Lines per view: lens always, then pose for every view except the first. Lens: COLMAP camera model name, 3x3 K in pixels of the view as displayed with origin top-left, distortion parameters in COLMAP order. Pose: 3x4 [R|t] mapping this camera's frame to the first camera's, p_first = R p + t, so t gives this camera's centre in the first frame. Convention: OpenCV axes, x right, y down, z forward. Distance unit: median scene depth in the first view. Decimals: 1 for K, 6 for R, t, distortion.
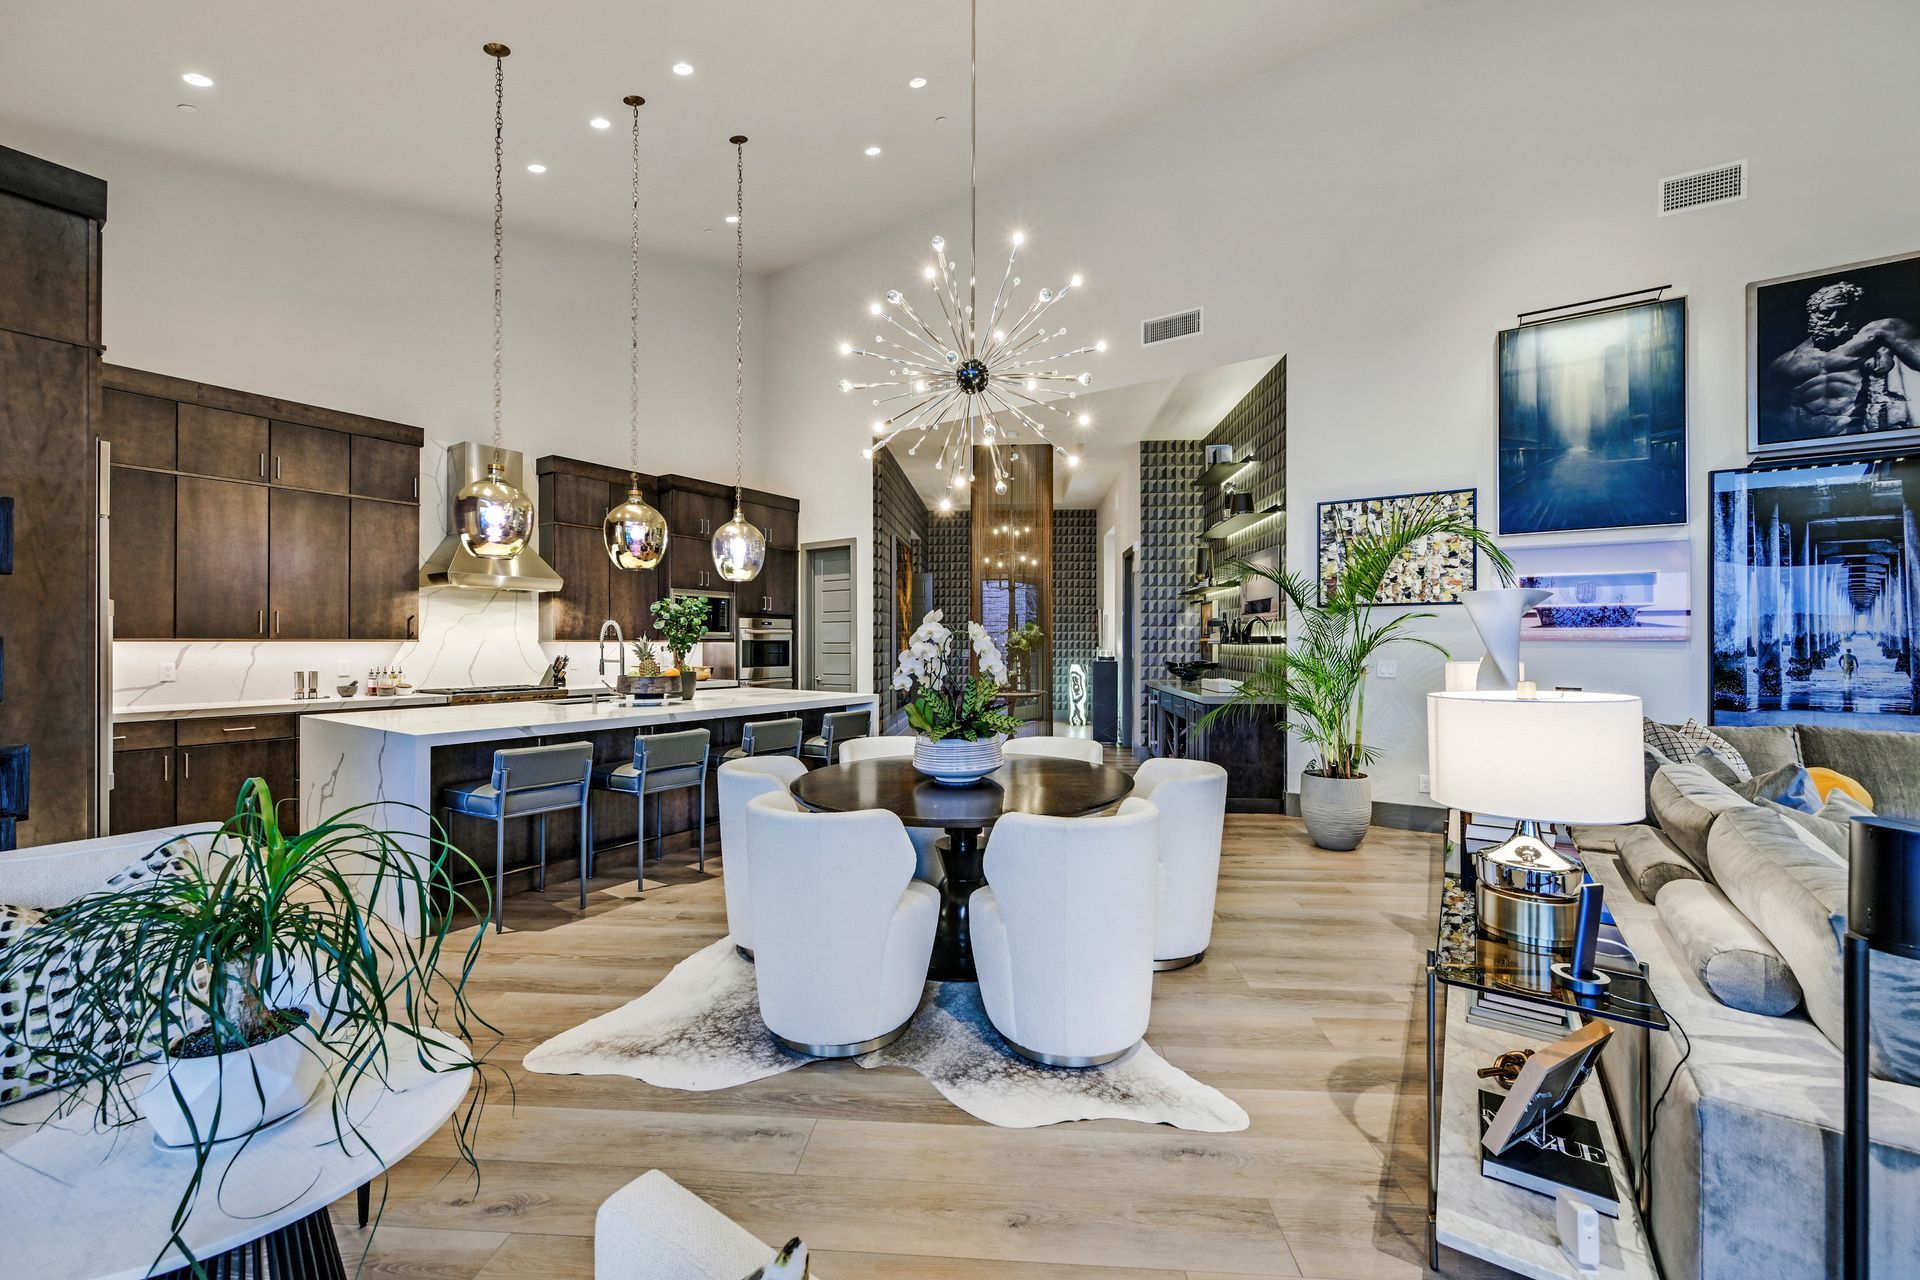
lens RADIAL K [[771.2, 0, 990.4], [0, 771.2, 637.5], [0, 0, 1]] dist [0.000529, 0.000101]
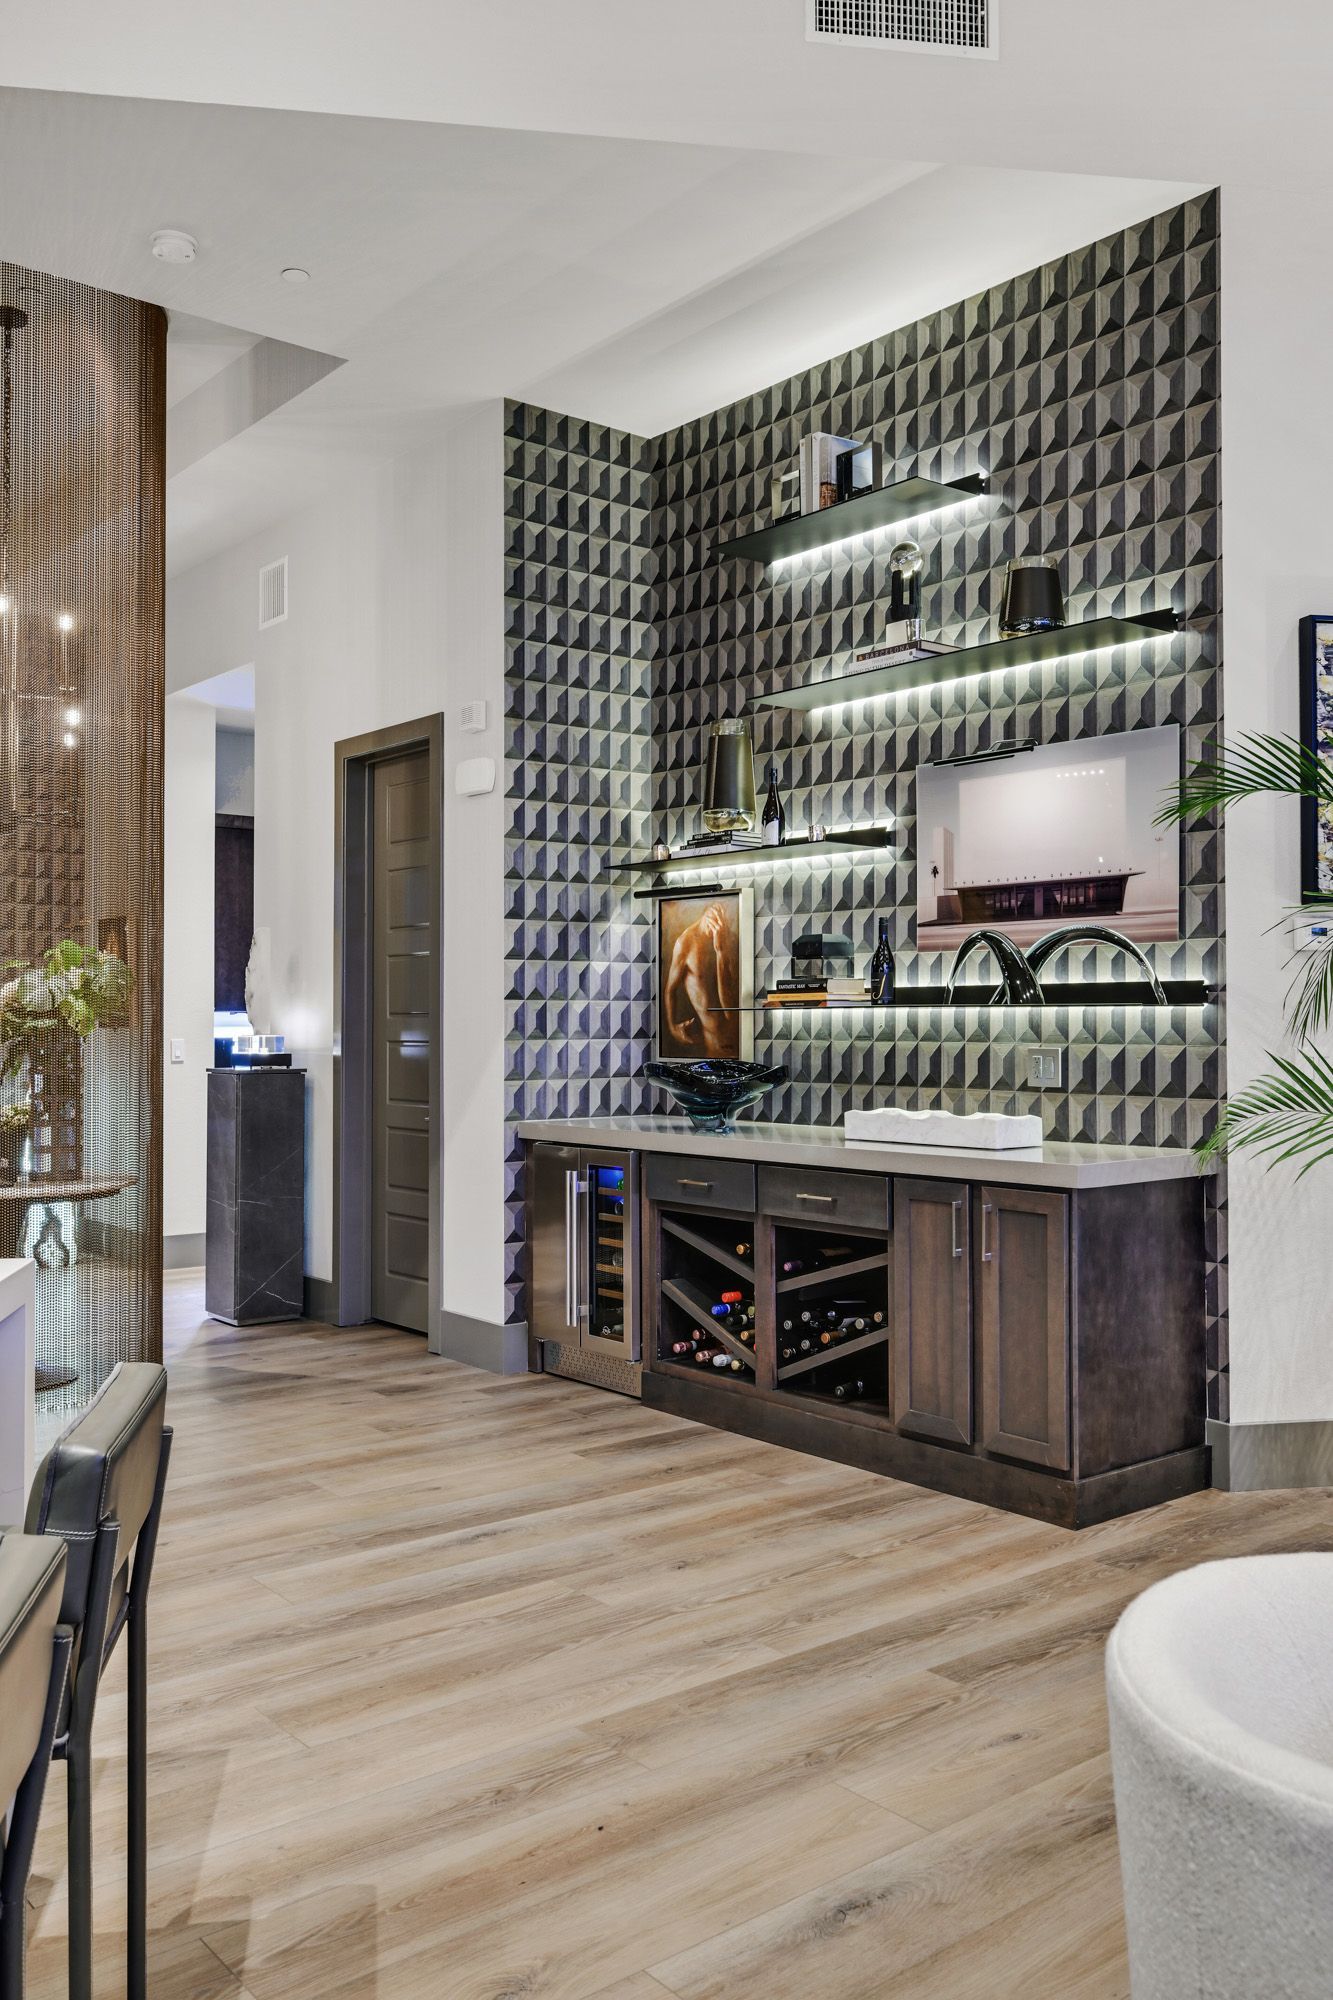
lens RADIAL K [[1605.9, 0, 666.5], [0, 1605.9, 1000.0], [0, 0, 1]] dist [-0.006127, -0.004168]
pose [[0.741403, 0.005792, 0.671035, -0.350695], [0.000217, 0.999961, -0.008871, 0.015329], [-0.671060, 0.006723, 0.741373, 0.732549]]
